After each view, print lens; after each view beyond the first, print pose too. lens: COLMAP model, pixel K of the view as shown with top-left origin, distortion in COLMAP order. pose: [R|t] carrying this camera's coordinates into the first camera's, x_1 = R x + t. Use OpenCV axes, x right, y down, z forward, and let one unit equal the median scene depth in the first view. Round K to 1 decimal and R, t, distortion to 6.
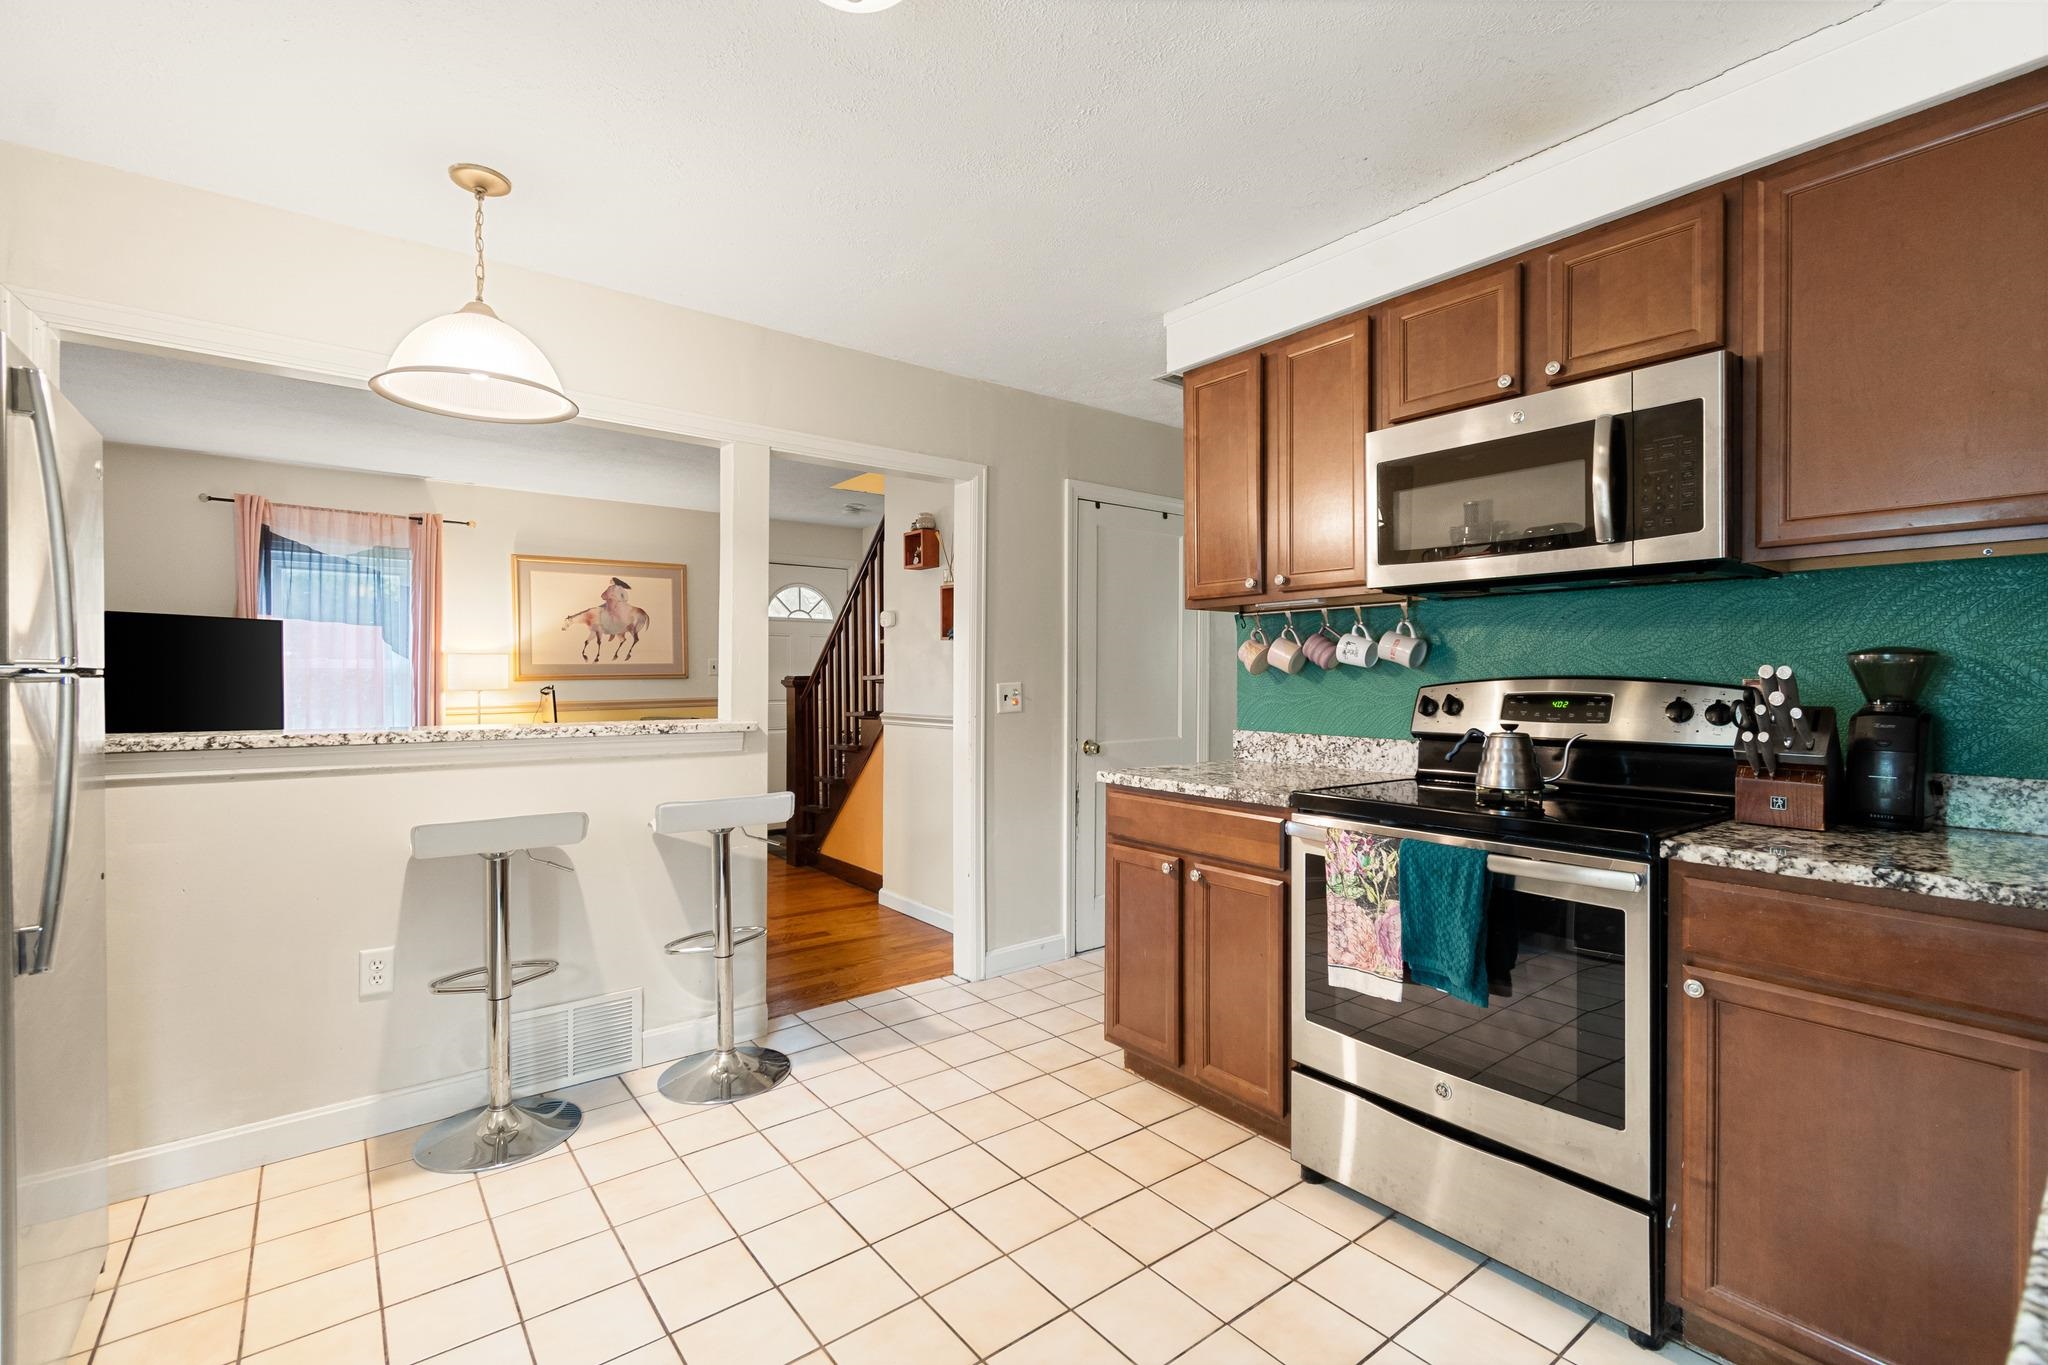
lens RADIAL K [[901.6, 0, 1030.7], [0, 901.6, 678.9], [0, 0, 1]] dist [0.002488, -0.000369]
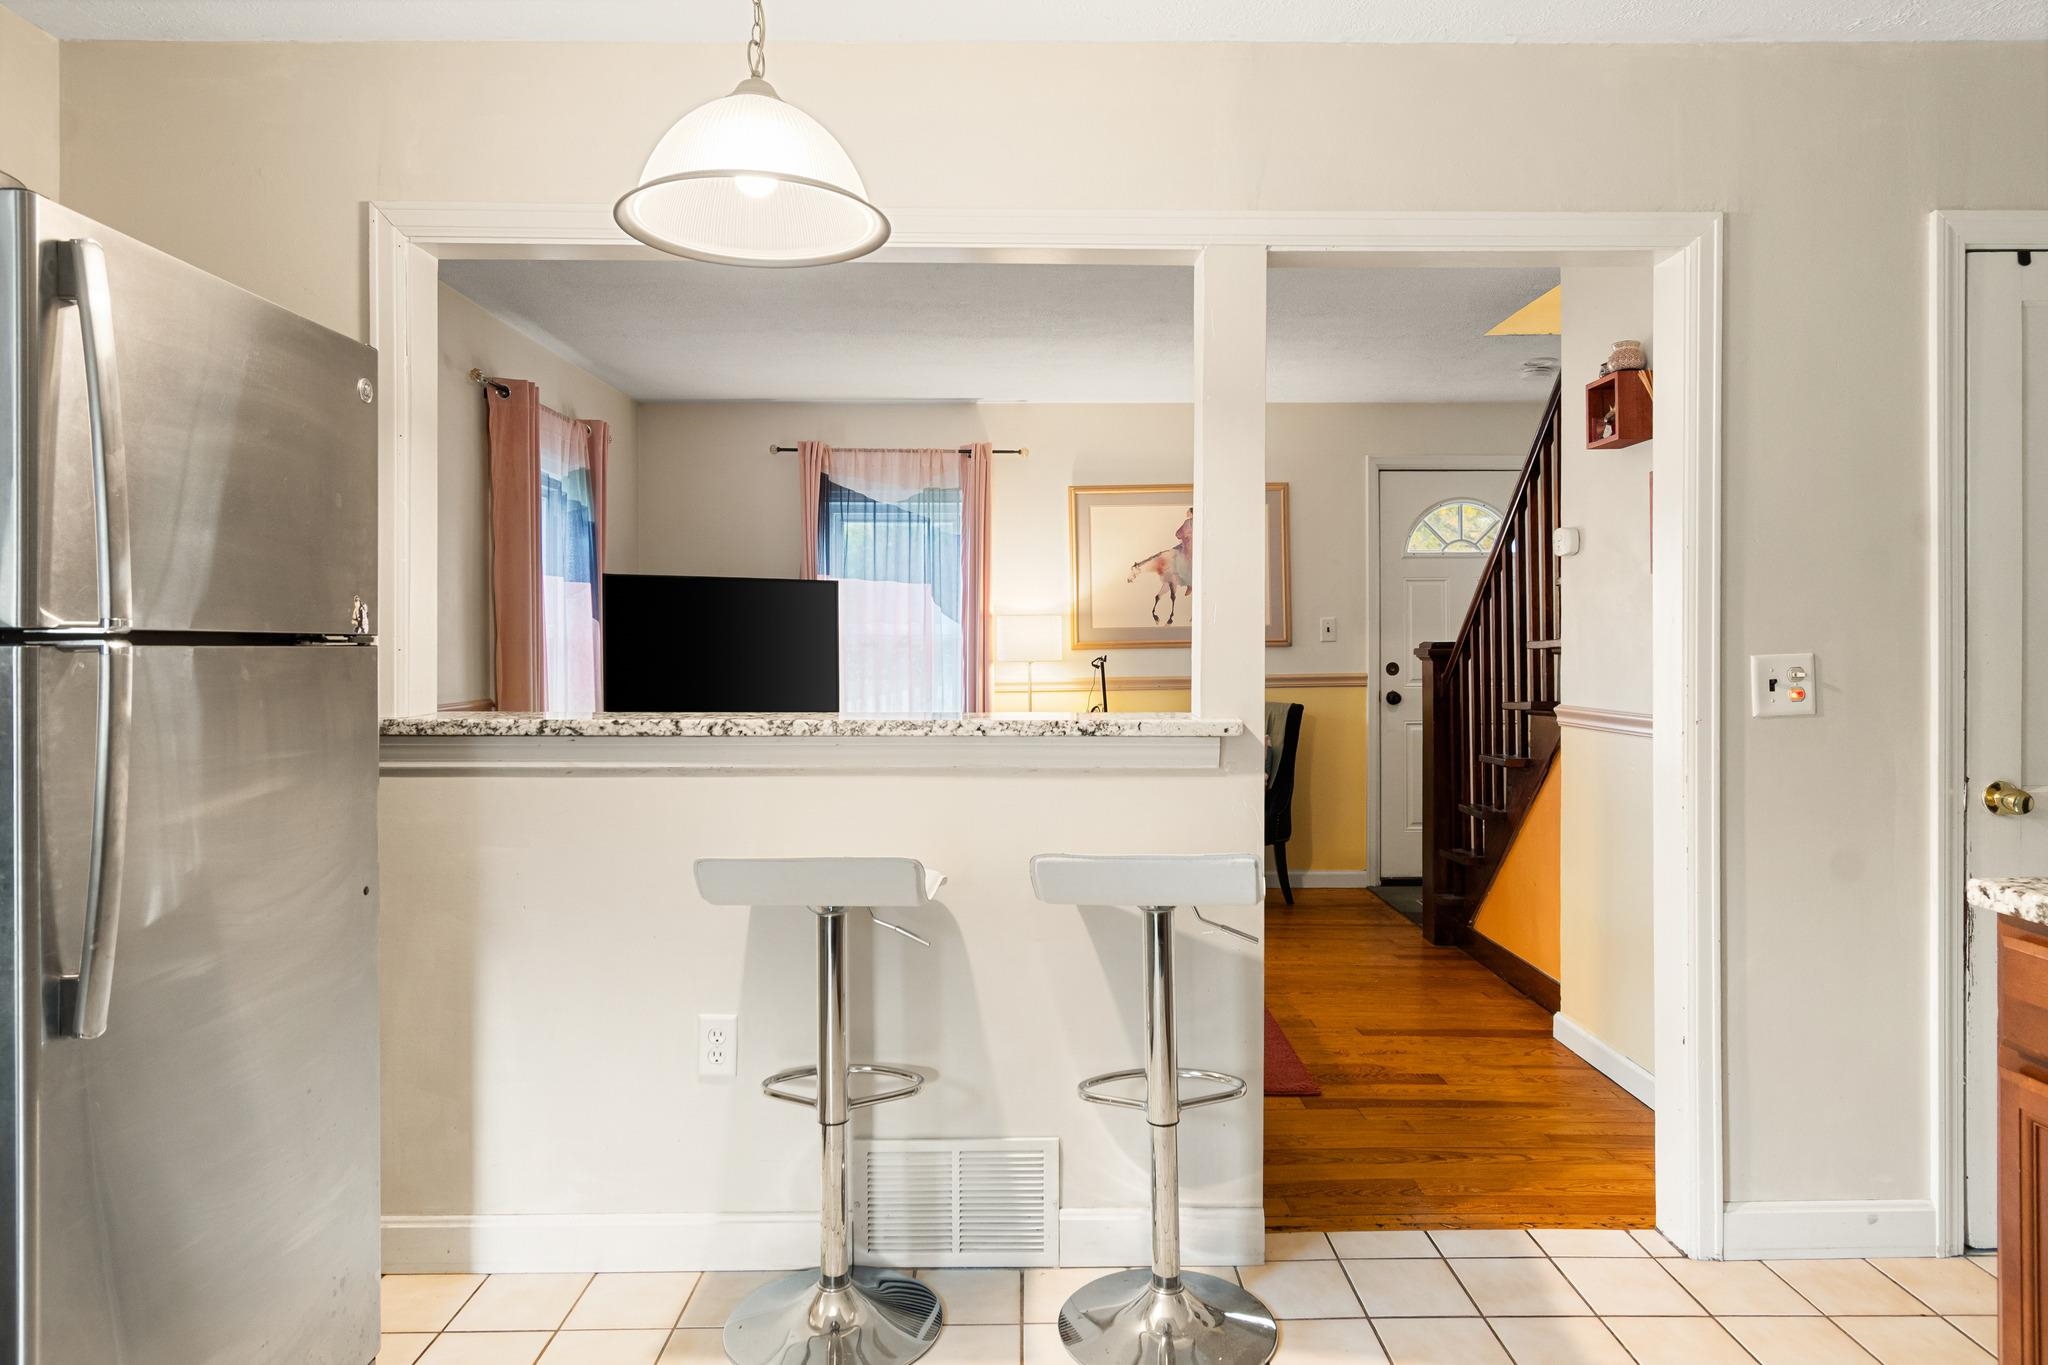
lens RADIAL K [[1214.5, 0, 1030.9], [0, 1214.5, 640.2], [0, 0, 1]] dist [-0.002339, -0.001041]
pose [[0.792884, -0.004293, -0.609357, 0.066401], [0.000874, 0.999982, -0.005907, 0.000313], [0.609372, 0.004151, 0.792874, 0.302425]]
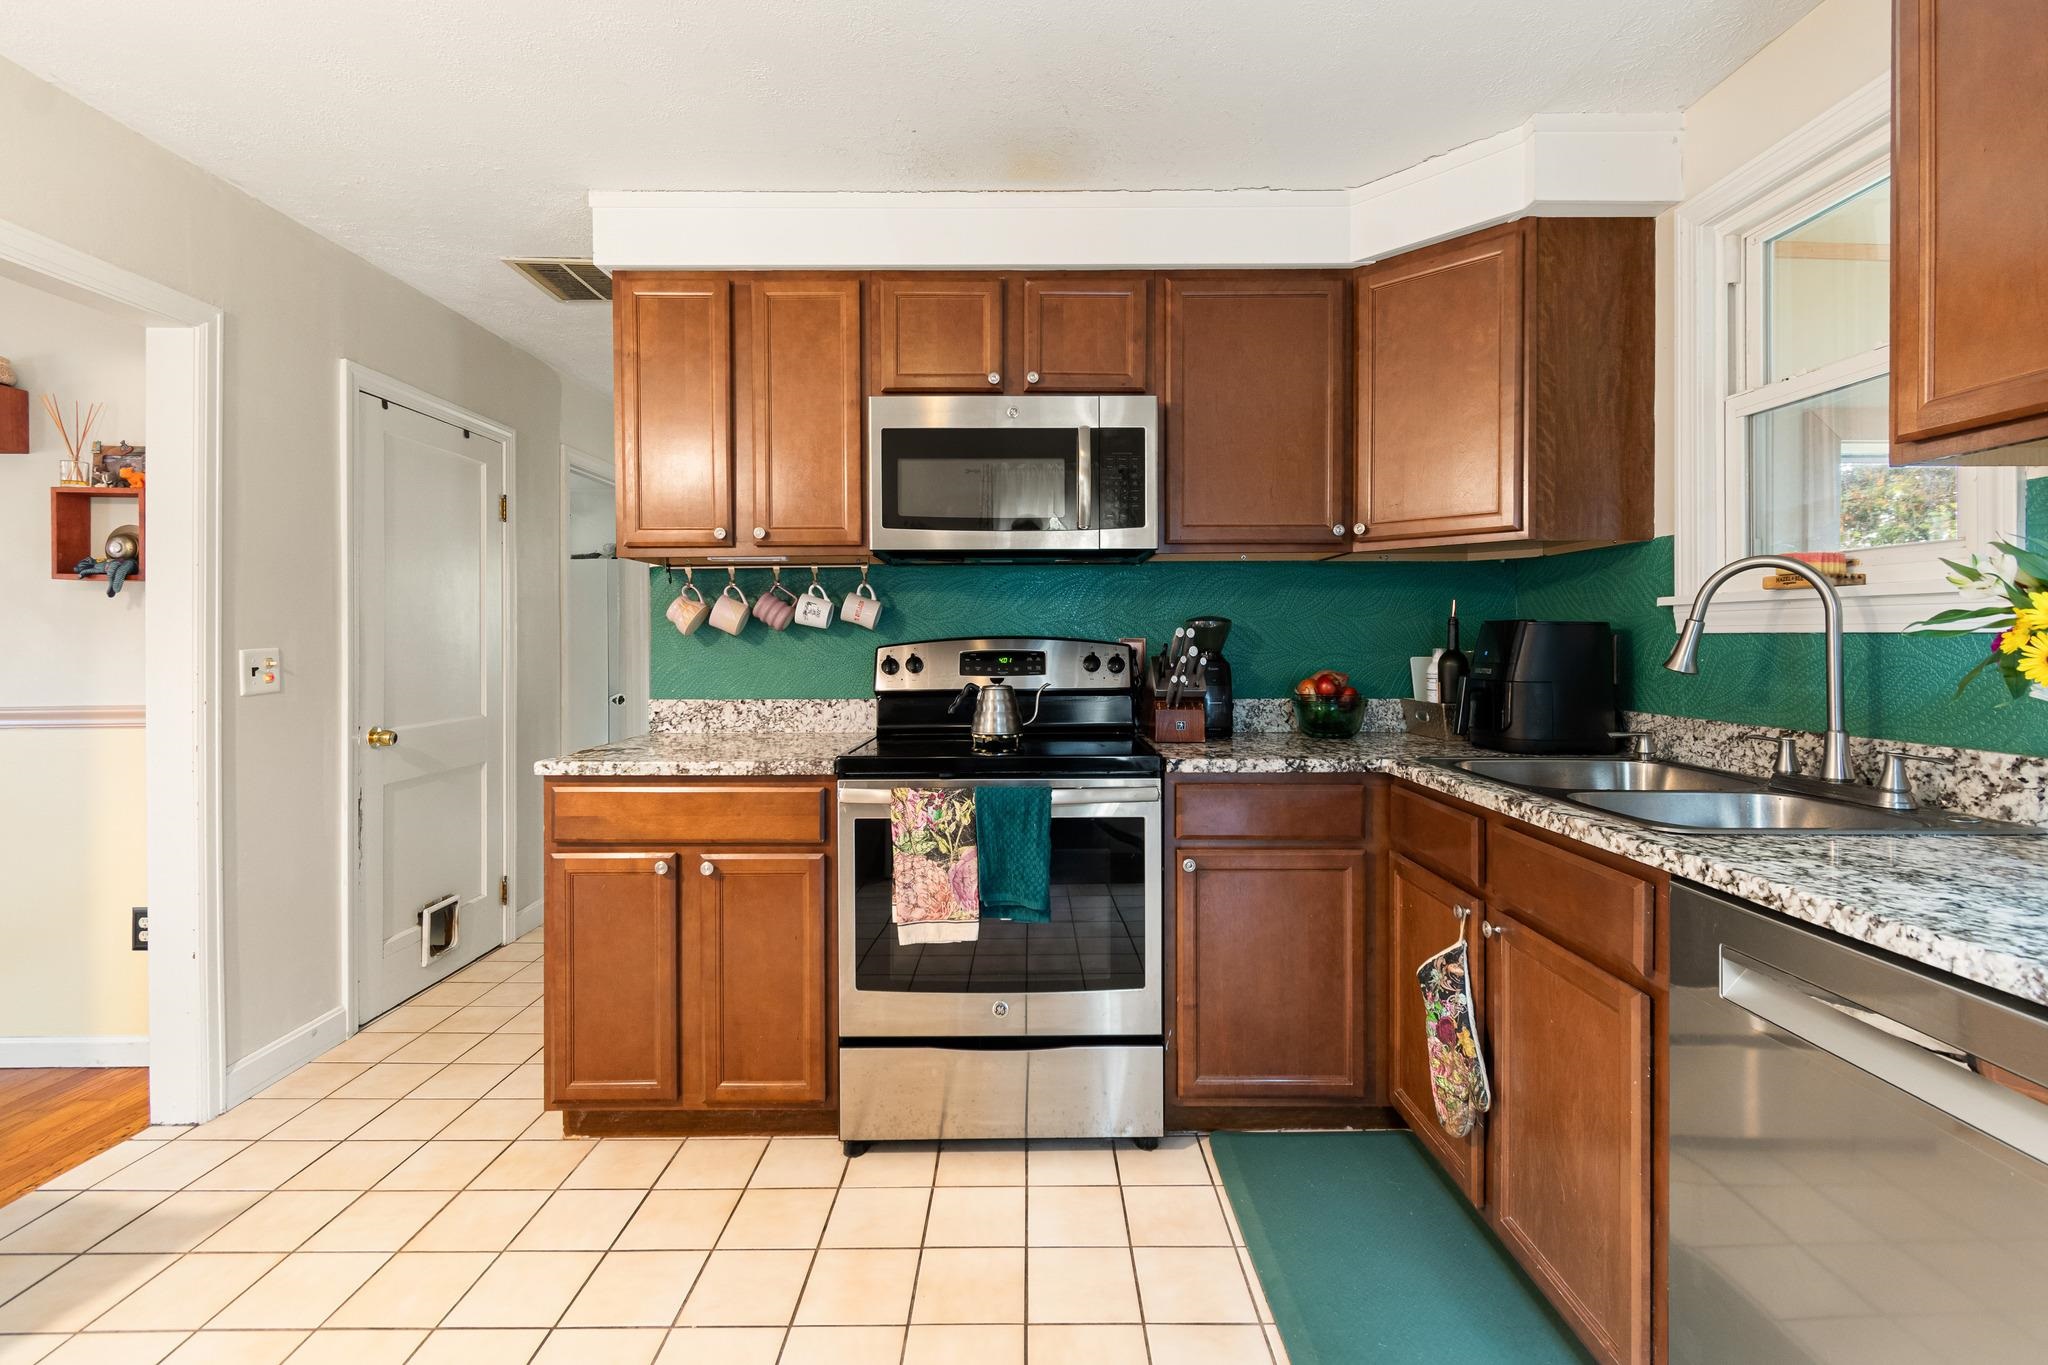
lens RADIAL K [[913.2, 0, 1032.1], [0, 913.2, 646.4], [0, 0, 1]] dist [0.001743, -0.000213]
pose [[0.612905, -0.008106, 0.790115, -0.257460], [0.005924, 0.999966, 0.005664, 0.002548], [-0.790135, 0.001210, 0.612932, 0.180754]]
